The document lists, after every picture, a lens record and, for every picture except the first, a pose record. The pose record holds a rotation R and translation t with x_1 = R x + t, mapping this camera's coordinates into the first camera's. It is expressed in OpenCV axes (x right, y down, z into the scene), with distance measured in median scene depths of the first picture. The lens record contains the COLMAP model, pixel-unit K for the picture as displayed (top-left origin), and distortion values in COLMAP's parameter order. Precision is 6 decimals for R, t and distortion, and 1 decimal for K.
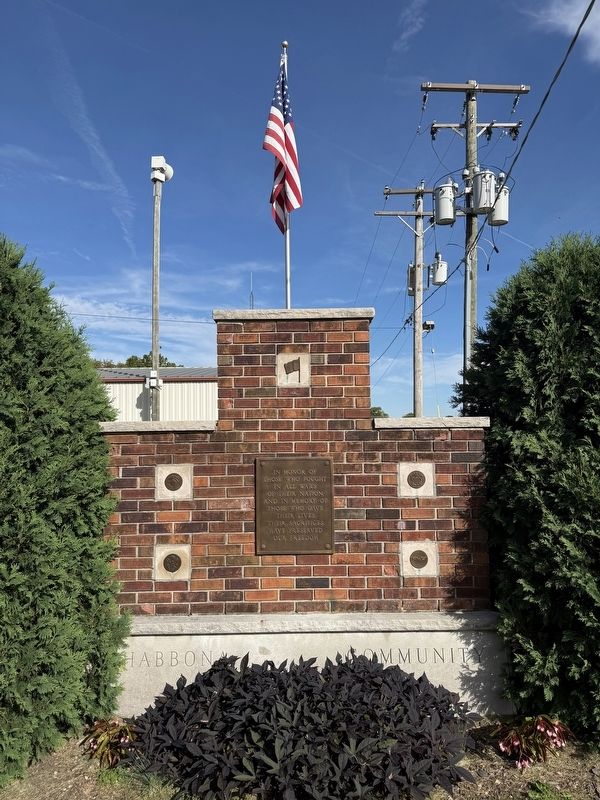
lens RADIAL K [[591.4, 0, 300.1], [0, 591.4, 384.2], [0, 0, 1]] dist [0.047737, -0.001875]
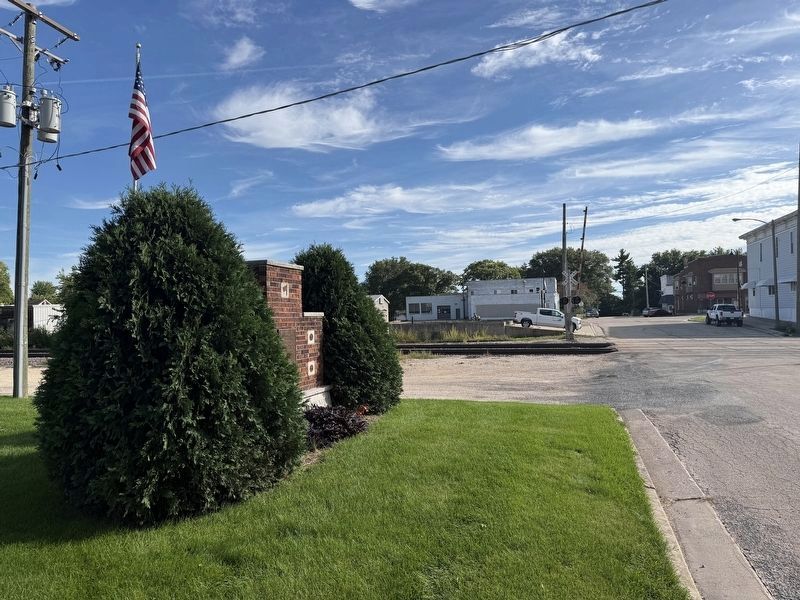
lens RADIAL K [[591.4, 0, 400.0], [0, 591.4, 300.0], [0, 0, 1]] dist [0.047737, -0.001875]
pose [[0.326127, 0.040702, 0.944449, -2.181873], [-0.075346, 0.997013, -0.016950, 0.020635], [-0.942319, -0.065632, 0.328219, -0.168470]]
